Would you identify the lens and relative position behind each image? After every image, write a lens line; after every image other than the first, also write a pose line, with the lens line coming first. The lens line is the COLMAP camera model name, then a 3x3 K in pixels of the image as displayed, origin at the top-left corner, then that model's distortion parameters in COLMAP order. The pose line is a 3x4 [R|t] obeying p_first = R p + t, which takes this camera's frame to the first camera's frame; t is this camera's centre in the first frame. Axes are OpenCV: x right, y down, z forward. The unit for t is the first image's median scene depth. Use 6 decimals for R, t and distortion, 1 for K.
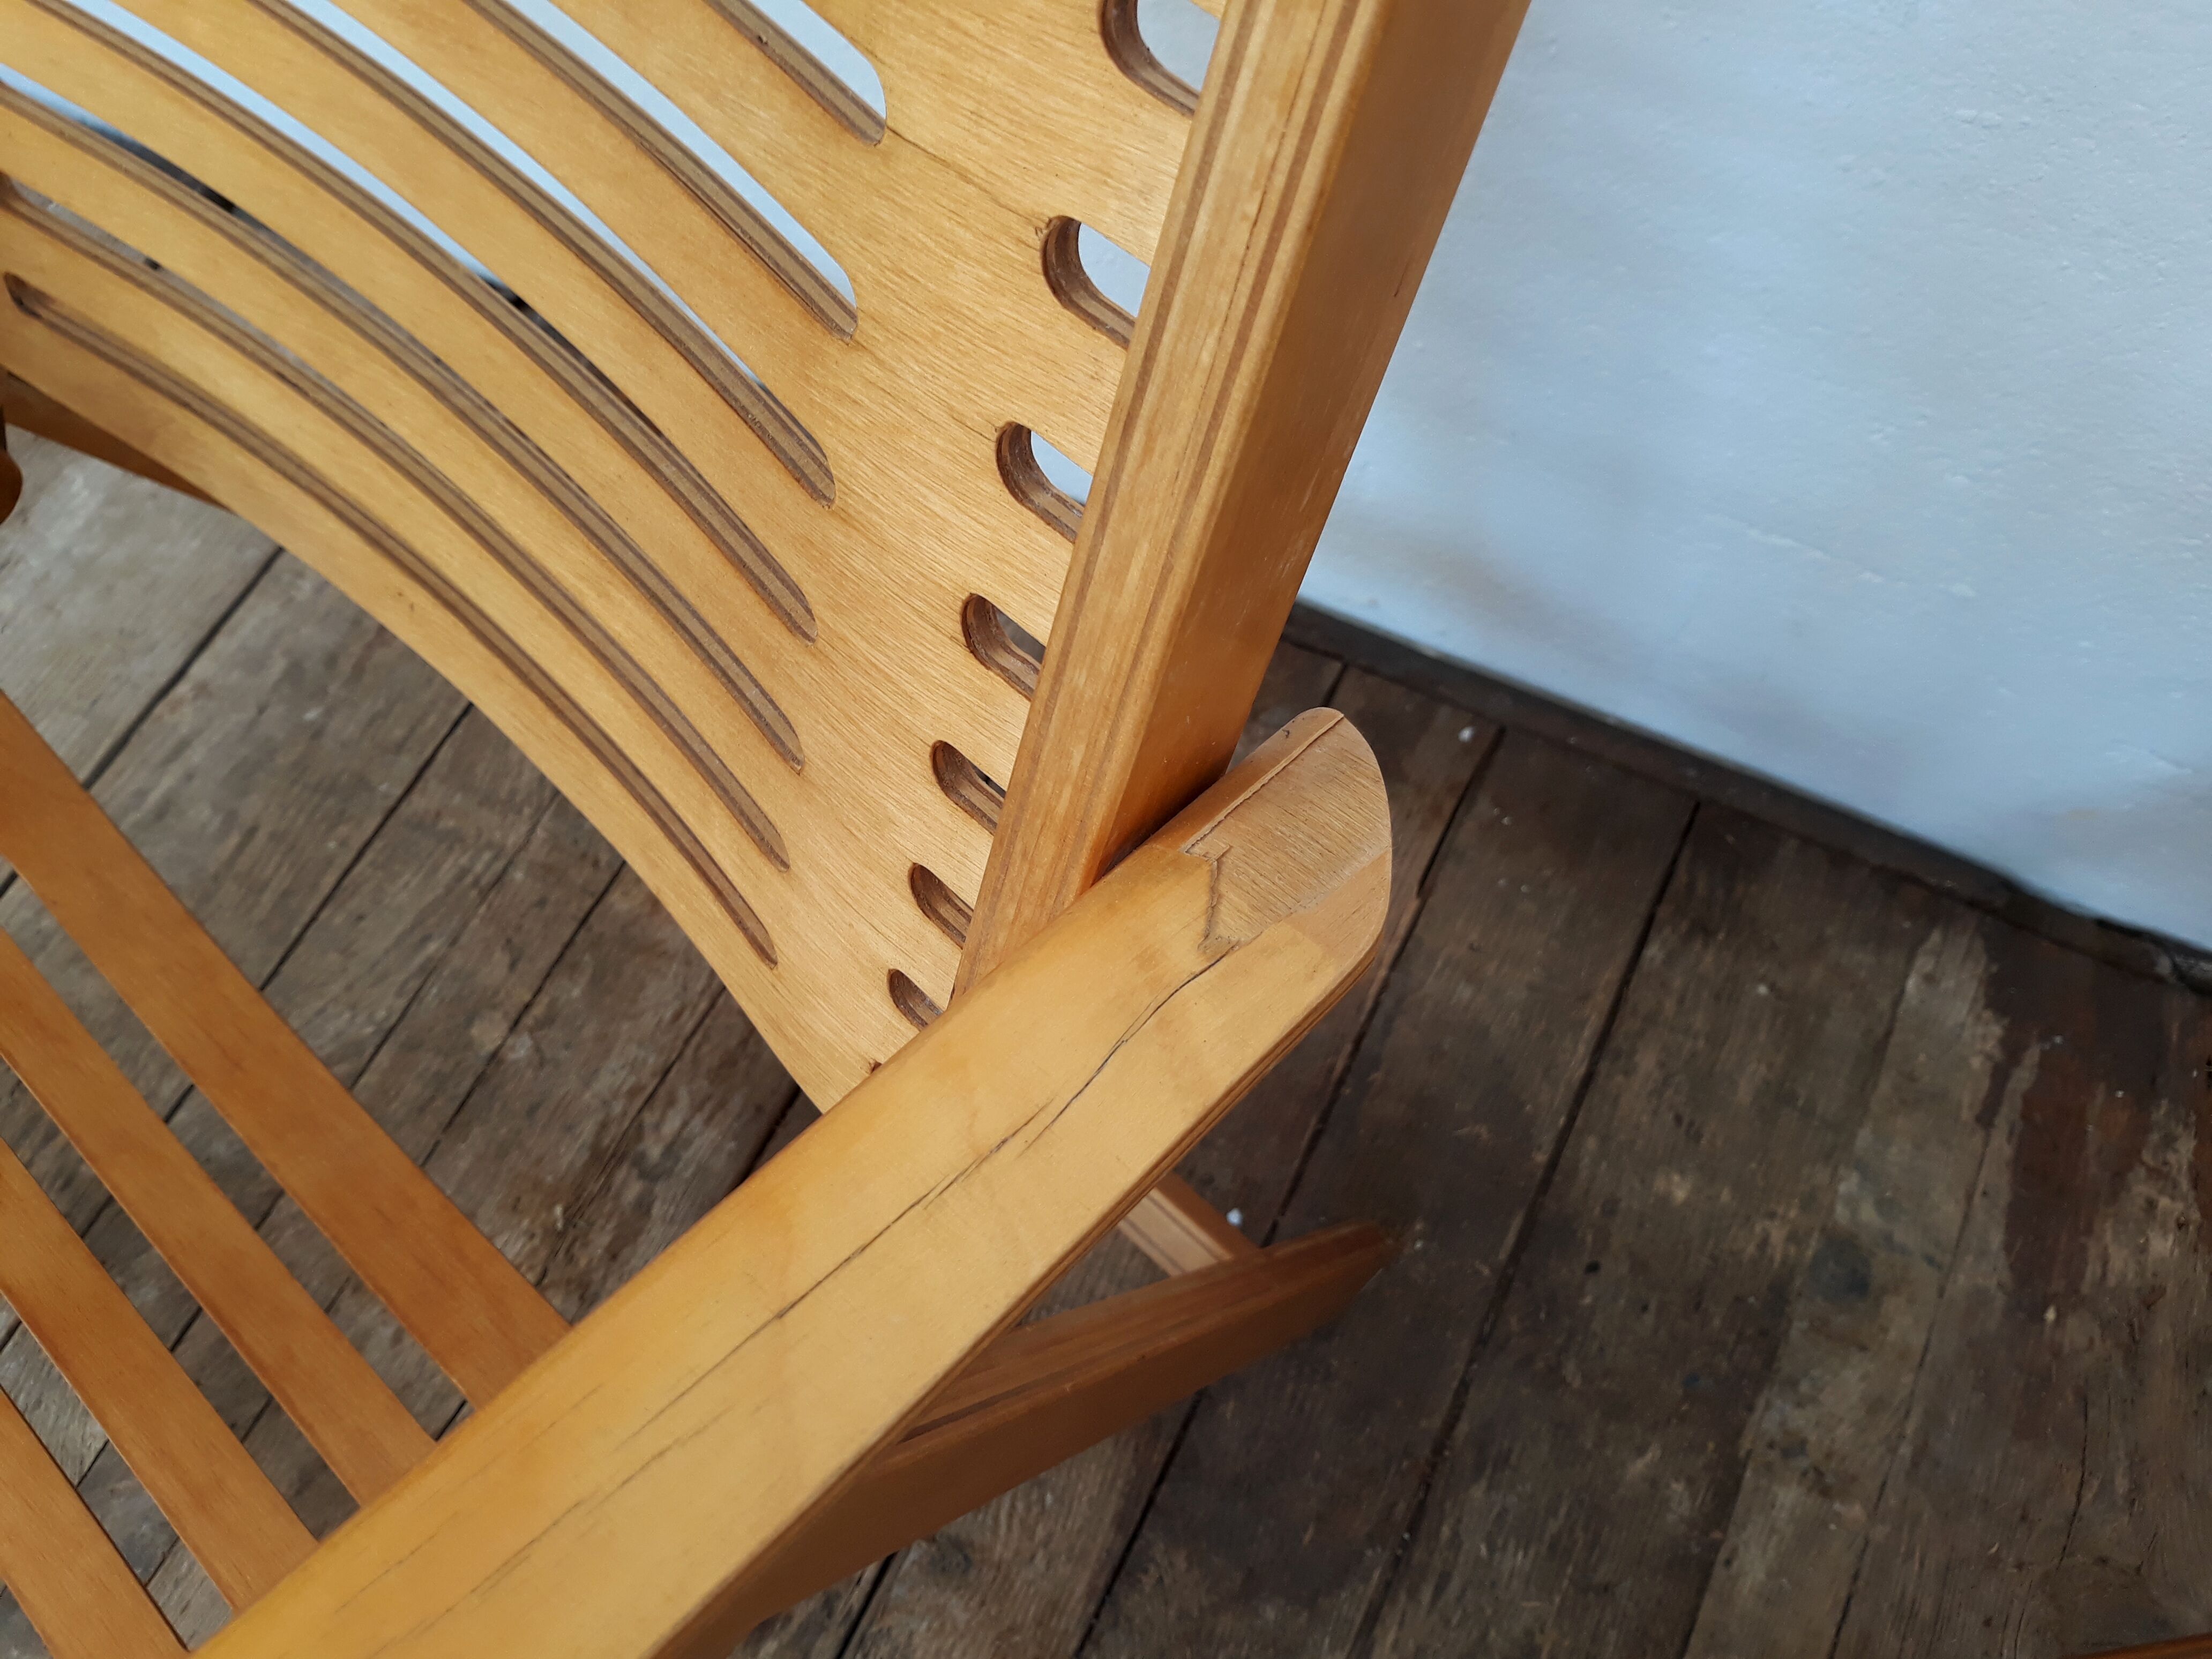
lens RADIAL K [[1851.7, 0, 1105.8], [0, 1851.7, 830.4], [0, 0, 1]] dist [-0.005159, -0.013158]
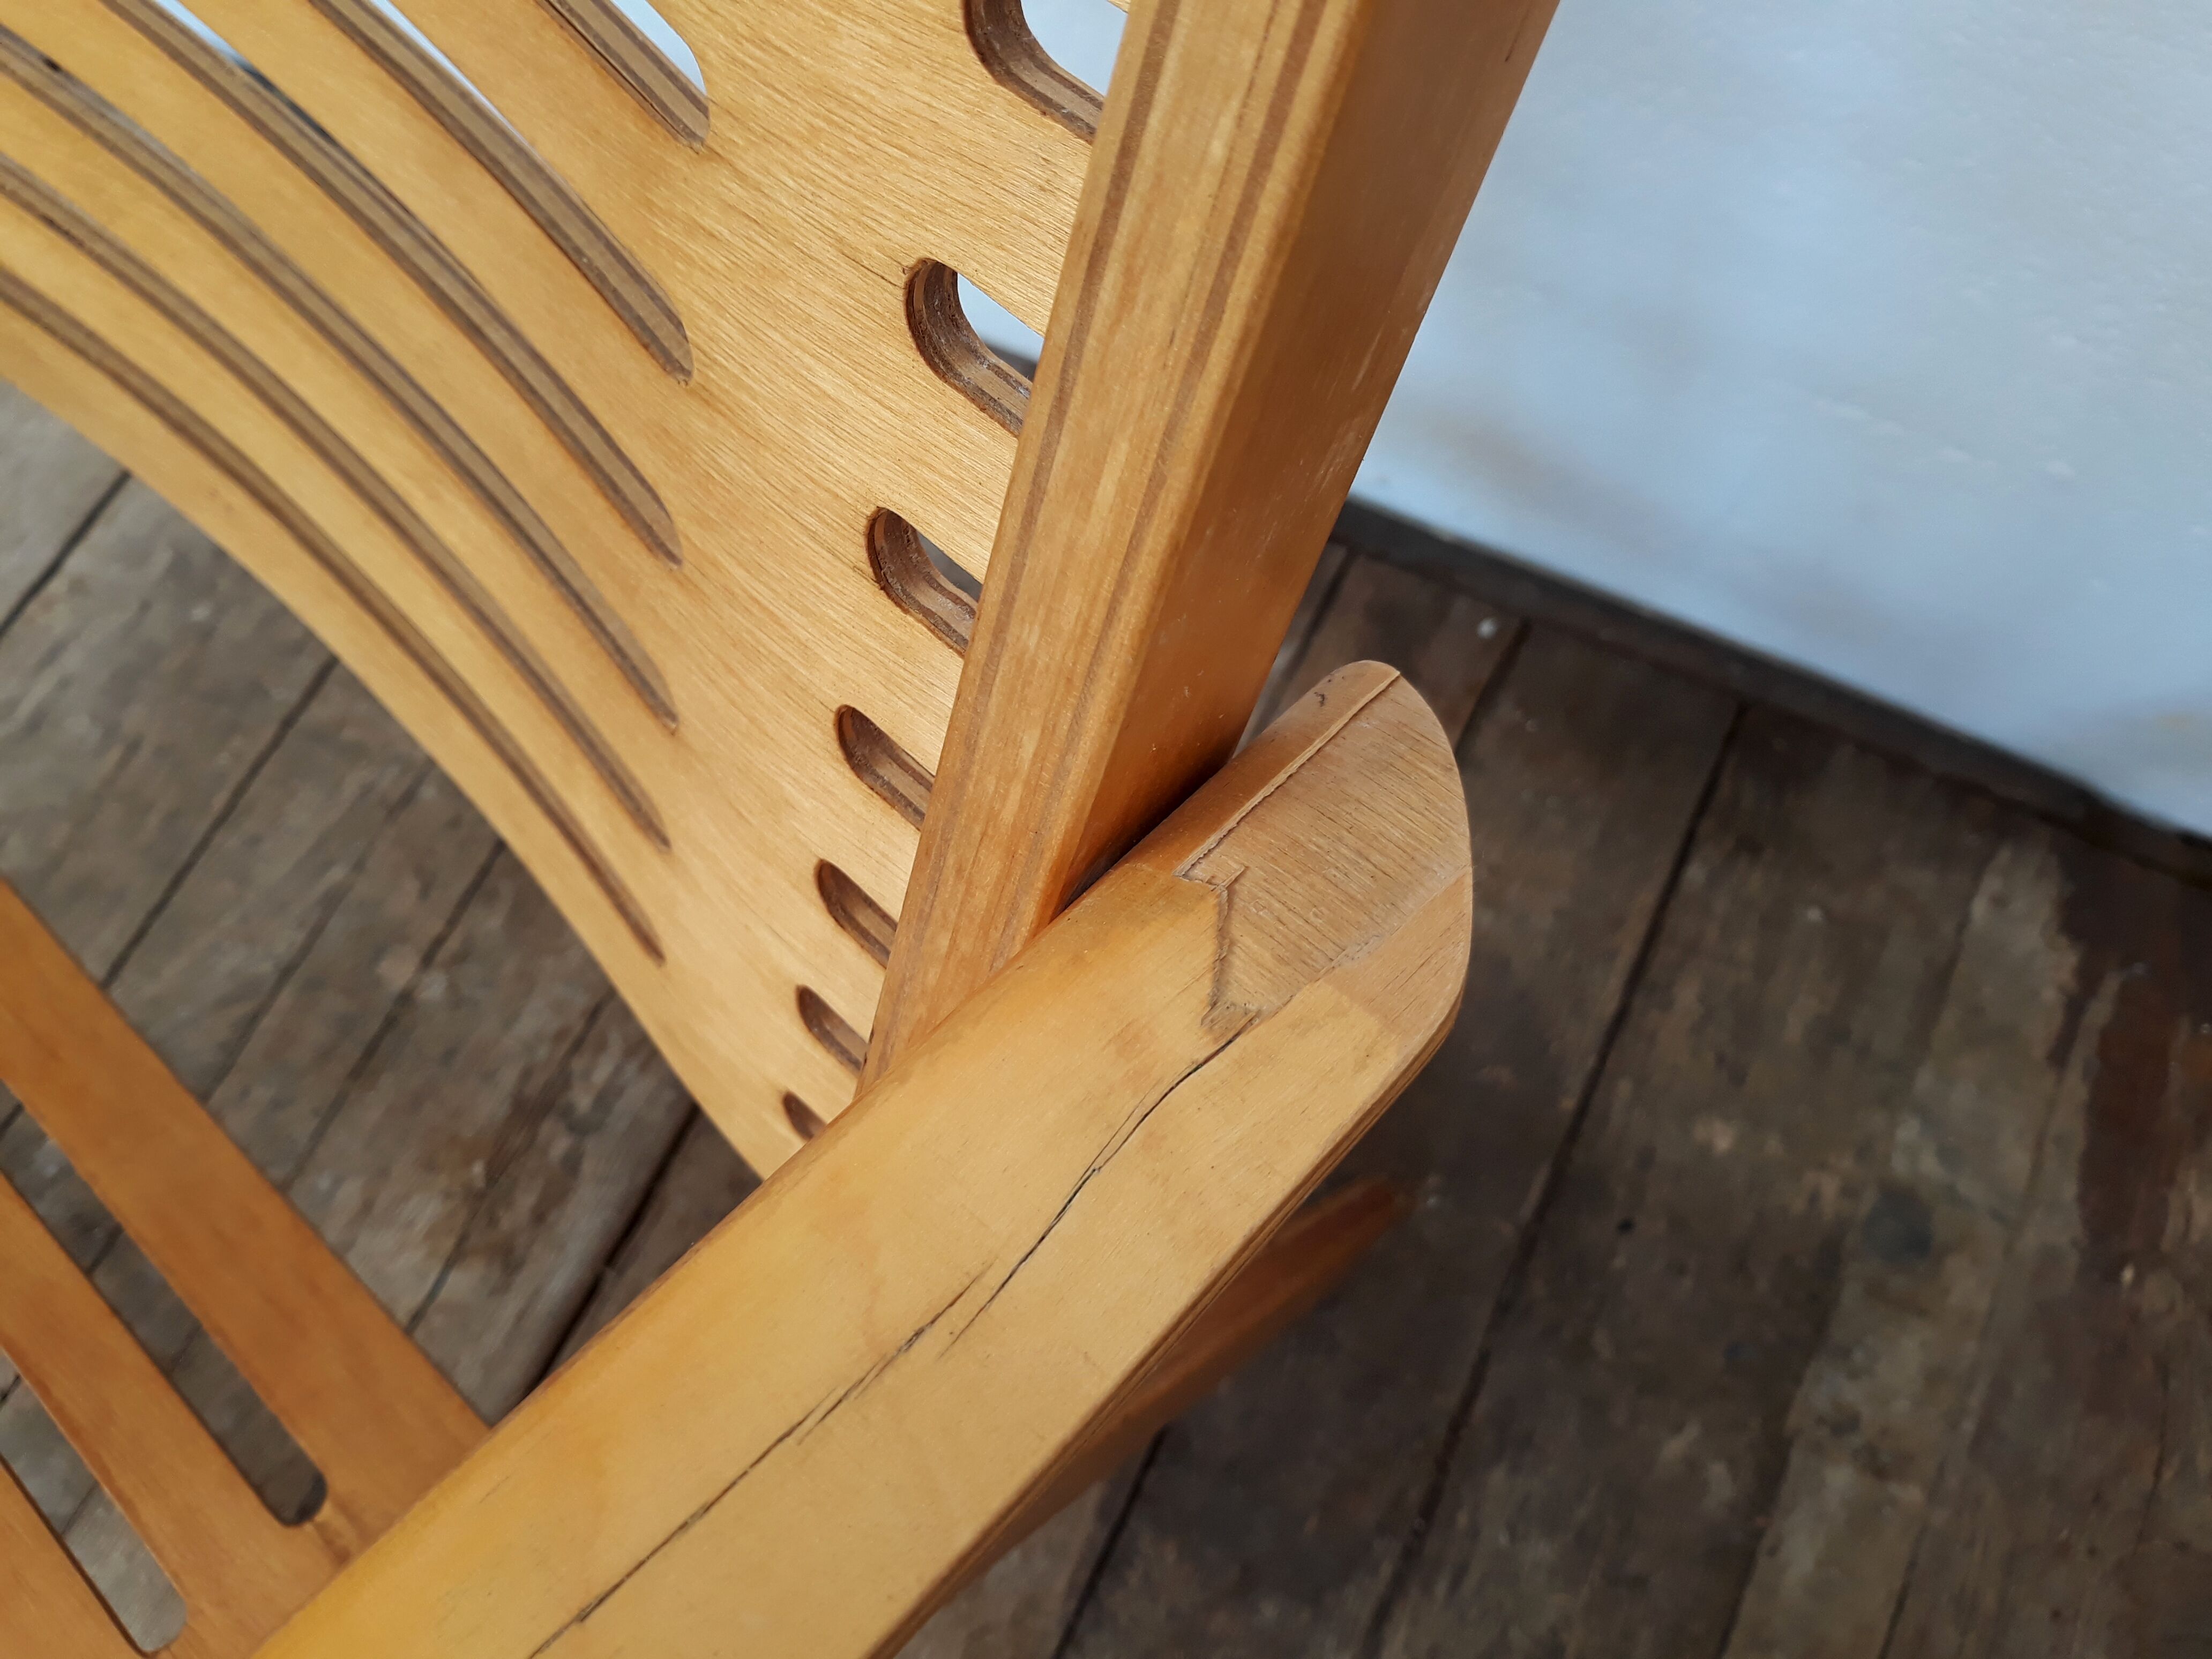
lens RADIAL K [[1881.9, 0, 1096.6], [0, 1881.9, 825.3], [0, 0, 1]] dist [-0.032638, -0.003311]
pose [[0.999979, -0.005308, 0.003706, 0.002879], [0.005054, 0.997844, 0.065429, -0.021129], [-0.004046, -0.065409, 0.997850, 0.108844]]
